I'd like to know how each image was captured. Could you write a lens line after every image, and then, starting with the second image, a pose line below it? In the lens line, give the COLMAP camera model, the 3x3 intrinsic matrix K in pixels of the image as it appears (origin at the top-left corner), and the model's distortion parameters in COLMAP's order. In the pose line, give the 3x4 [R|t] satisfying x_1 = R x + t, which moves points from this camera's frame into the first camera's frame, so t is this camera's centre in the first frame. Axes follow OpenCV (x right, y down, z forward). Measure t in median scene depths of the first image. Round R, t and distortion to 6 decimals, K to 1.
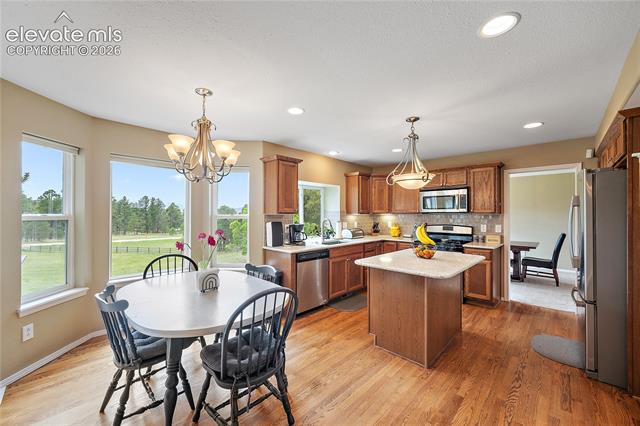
lens RADIAL K [[253.2, 0, 320.4], [0, 253.2, 211.9], [0, 0, 1]] dist [0.002227, -0.000041]
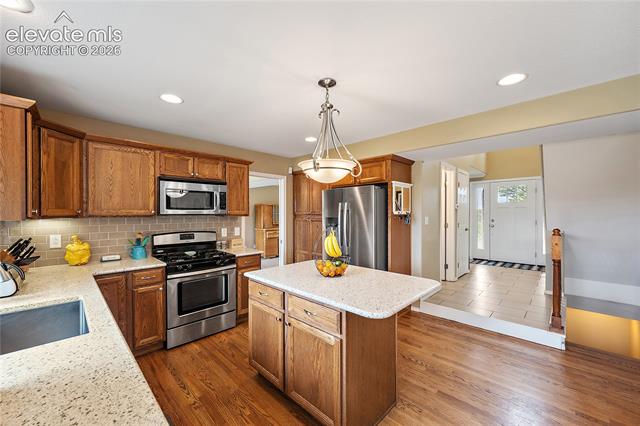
lens RADIAL K [[253.2, 0, 322.4], [0, 253.2, 209.6], [0, 0, 1]] dist [0.002227, -0.000041]
pose [[-0.003069, 0.016198, 0.999864, -0.253808], [-0.005744, 0.999852, -0.016215, -0.001881], [-0.999979, -0.005793, -0.002976, 0.749381]]
